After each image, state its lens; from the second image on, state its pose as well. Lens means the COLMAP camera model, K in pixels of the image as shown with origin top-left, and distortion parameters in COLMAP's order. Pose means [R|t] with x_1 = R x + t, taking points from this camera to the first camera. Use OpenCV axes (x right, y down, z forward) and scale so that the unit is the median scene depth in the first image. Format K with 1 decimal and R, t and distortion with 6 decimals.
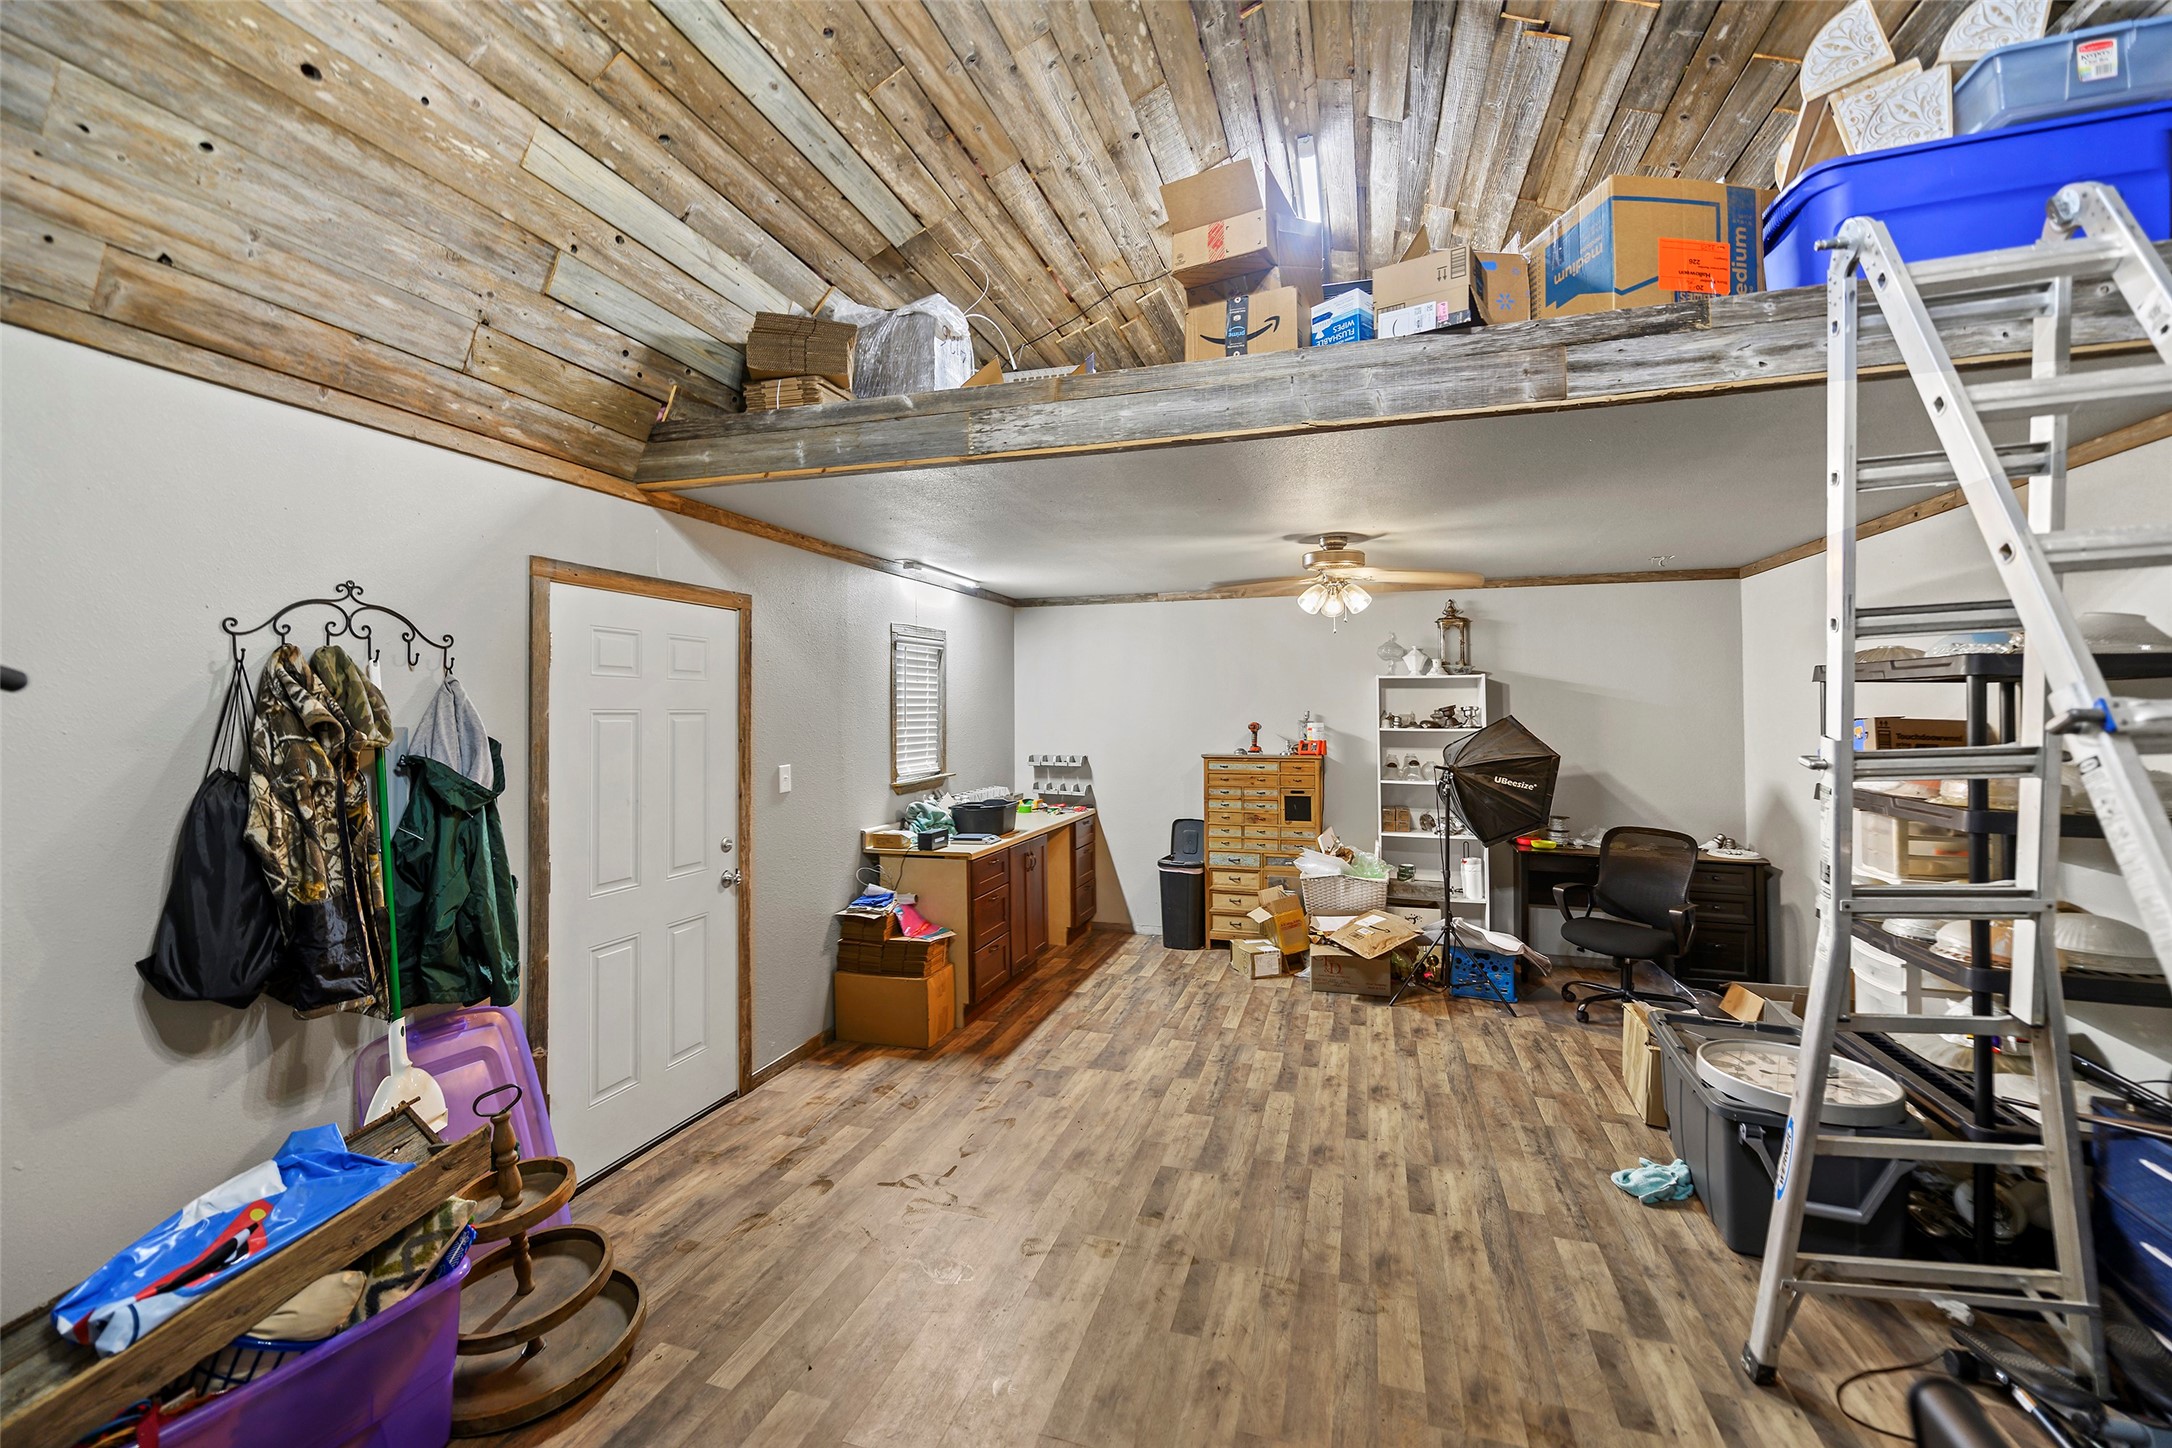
lens RADIAL K [[884.7, 0, 1094.6], [0, 884.7, 739.9], [0, 0, 1]] dist [-0.003742, -0.000555]
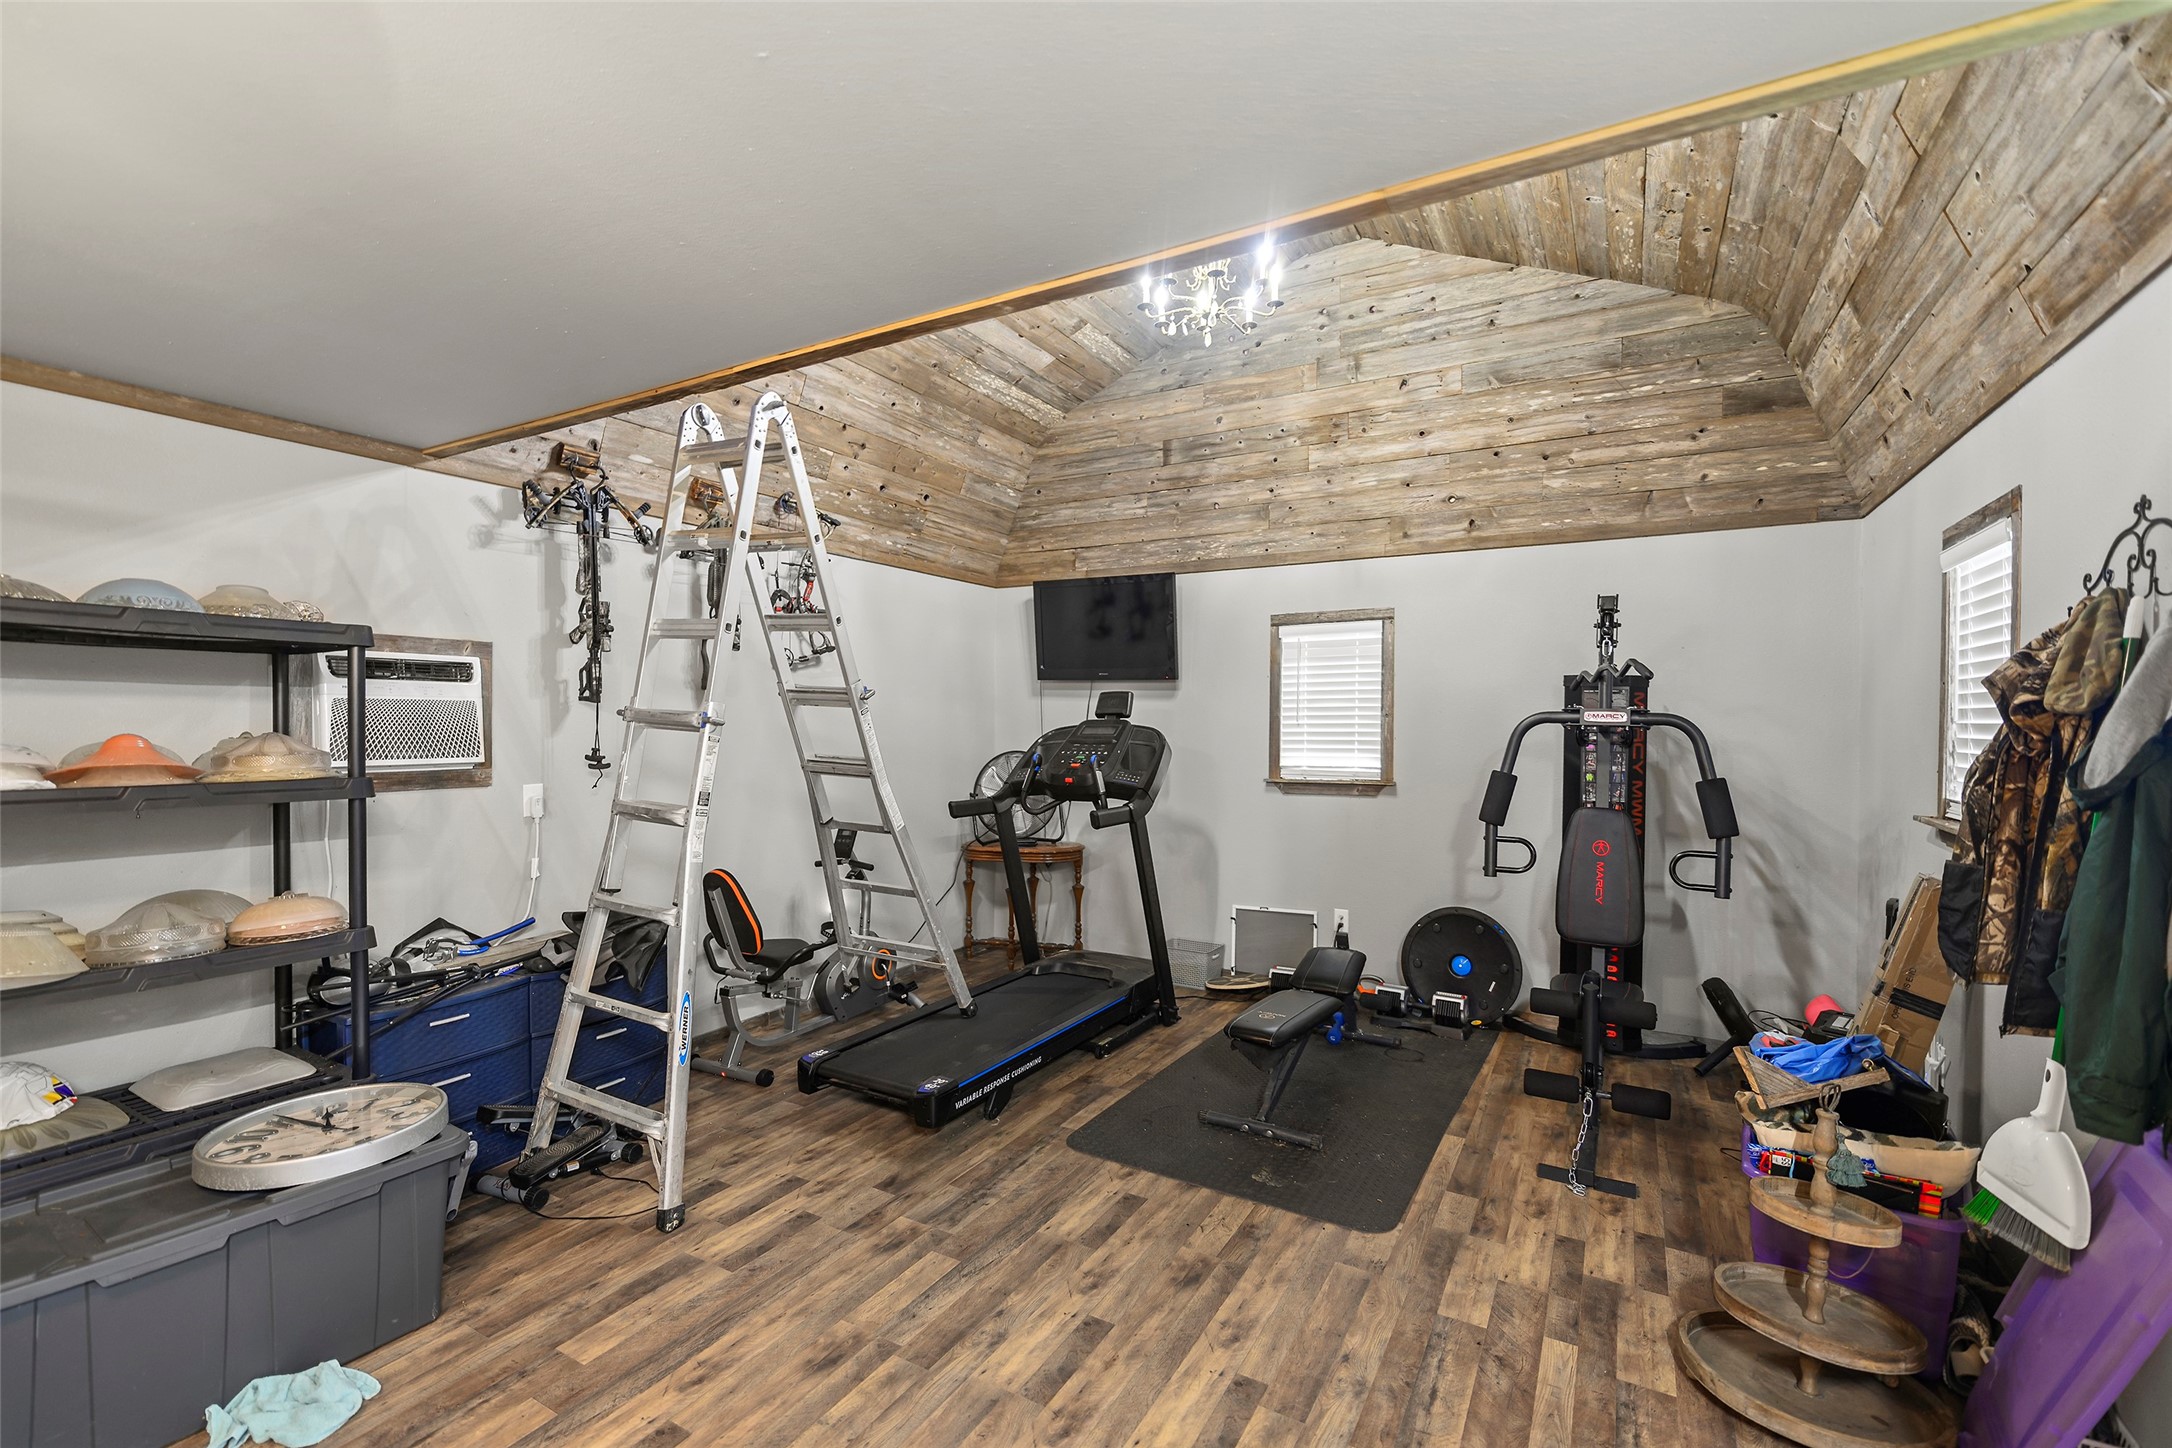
lens RADIAL K [[884.7, 0, 1094.6], [0, 884.7, 739.9], [0, 0, 1]] dist [-0.003742, -0.000555]
pose [[-0.973542, -0.008671, 0.228345, -0.108770], [0.002604, 0.998794, 0.049030, -0.029204], [-0.228495, 0.048327, -0.972345, 1.888865]]
